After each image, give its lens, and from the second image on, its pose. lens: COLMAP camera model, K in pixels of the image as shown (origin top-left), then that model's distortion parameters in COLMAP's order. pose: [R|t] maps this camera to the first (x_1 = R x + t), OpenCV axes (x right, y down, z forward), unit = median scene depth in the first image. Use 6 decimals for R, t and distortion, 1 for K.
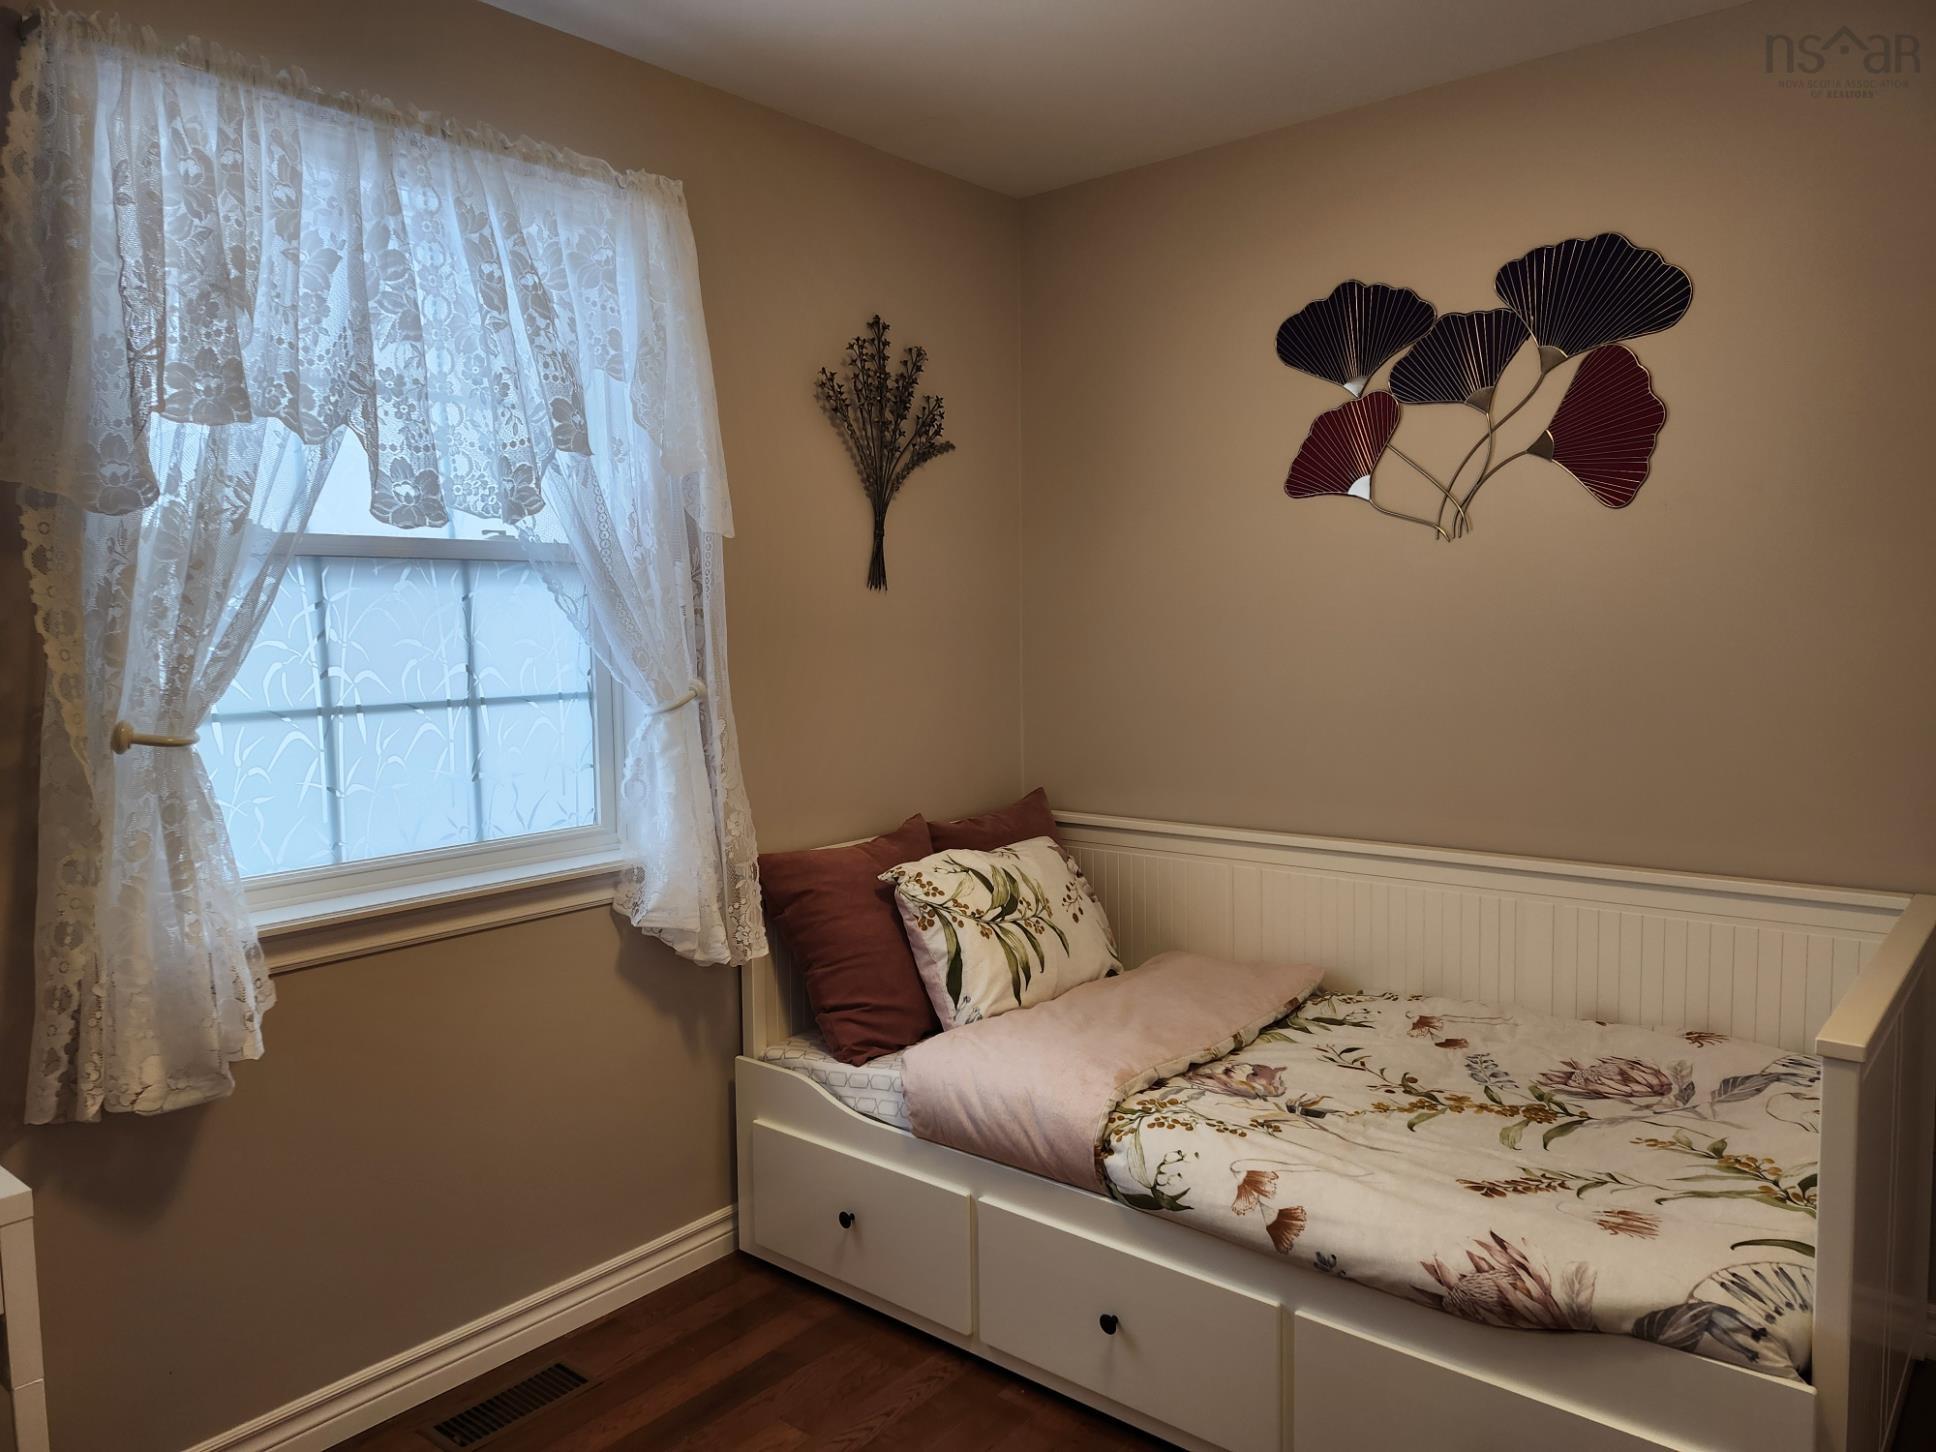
lens RADIAL K [[1334.2, 0, 968.0], [0, 1334.2, 726.0], [0, 0, 1]] dist [0.168514, -0.156058]
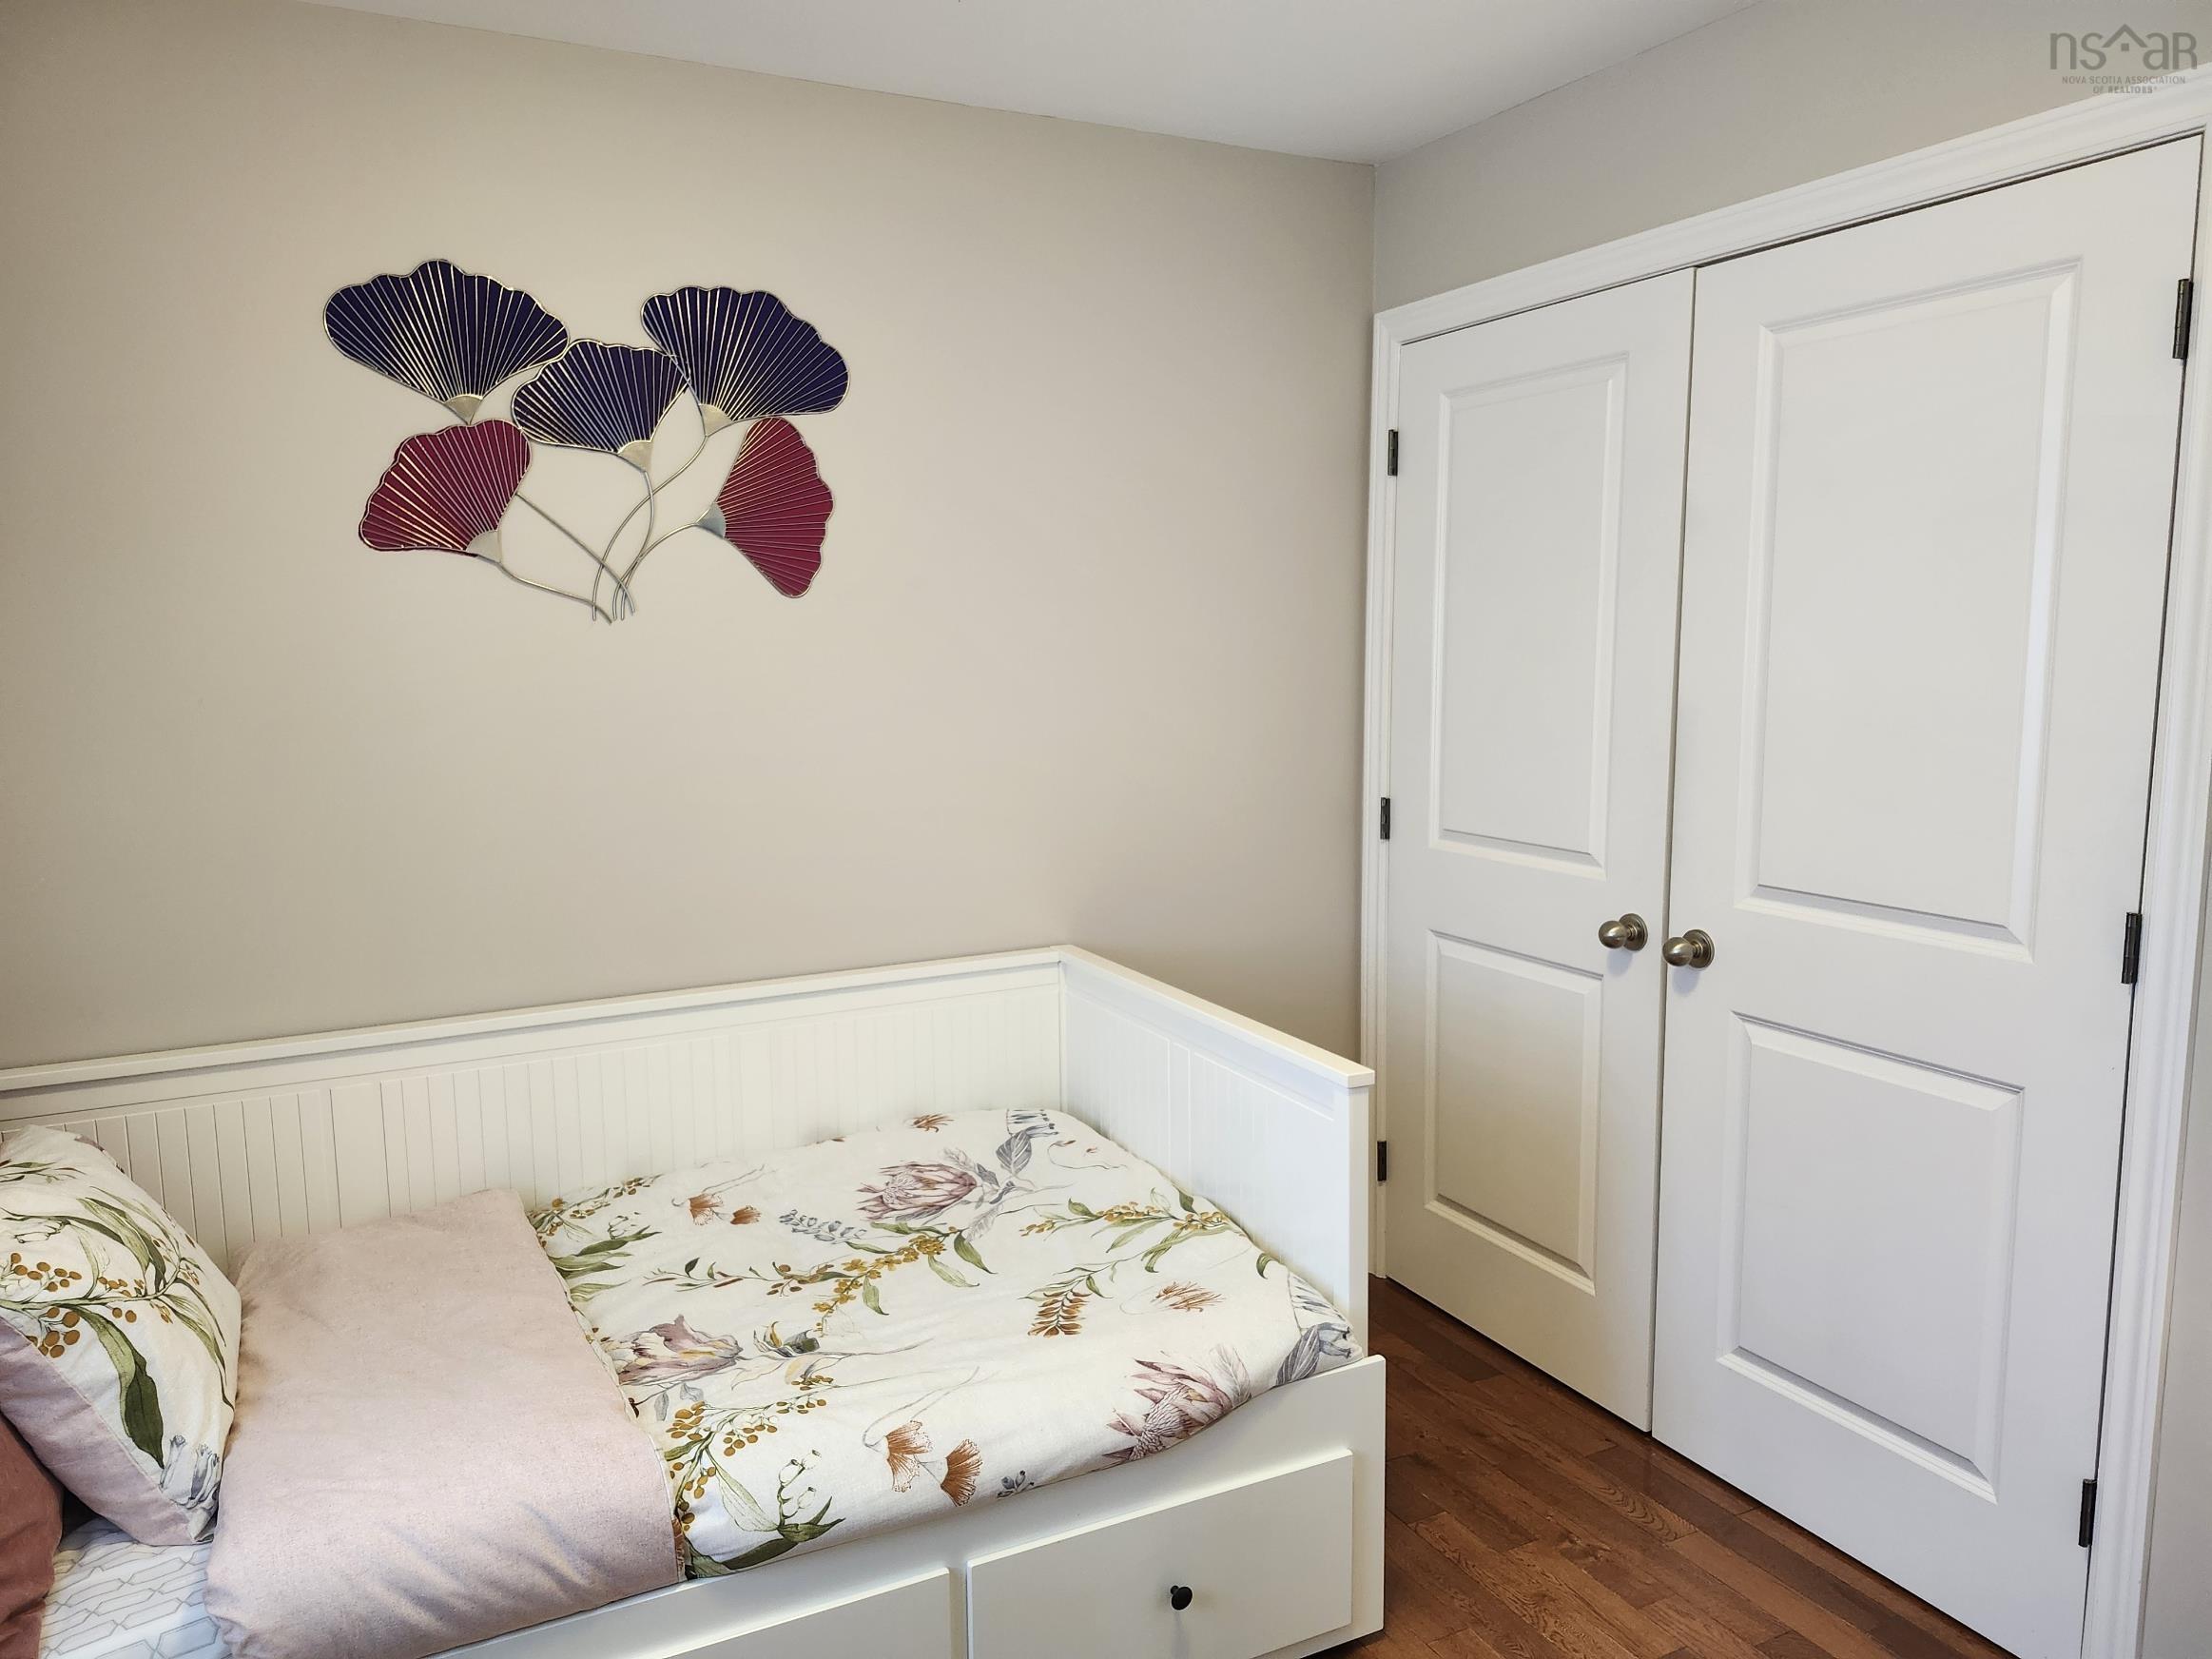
lens RADIAL K [[1525.9, 0, 1105.2], [0, 1525.9, 840.7], [0, 0, 1]] dist [0.106448, -0.084038]
pose [[0.429004, -0.113777, 0.896108, -0.431307], [0.086110, 0.992669, 0.084812, -0.070913], [-0.899189, 0.040779, 0.435656, 0.403079]]
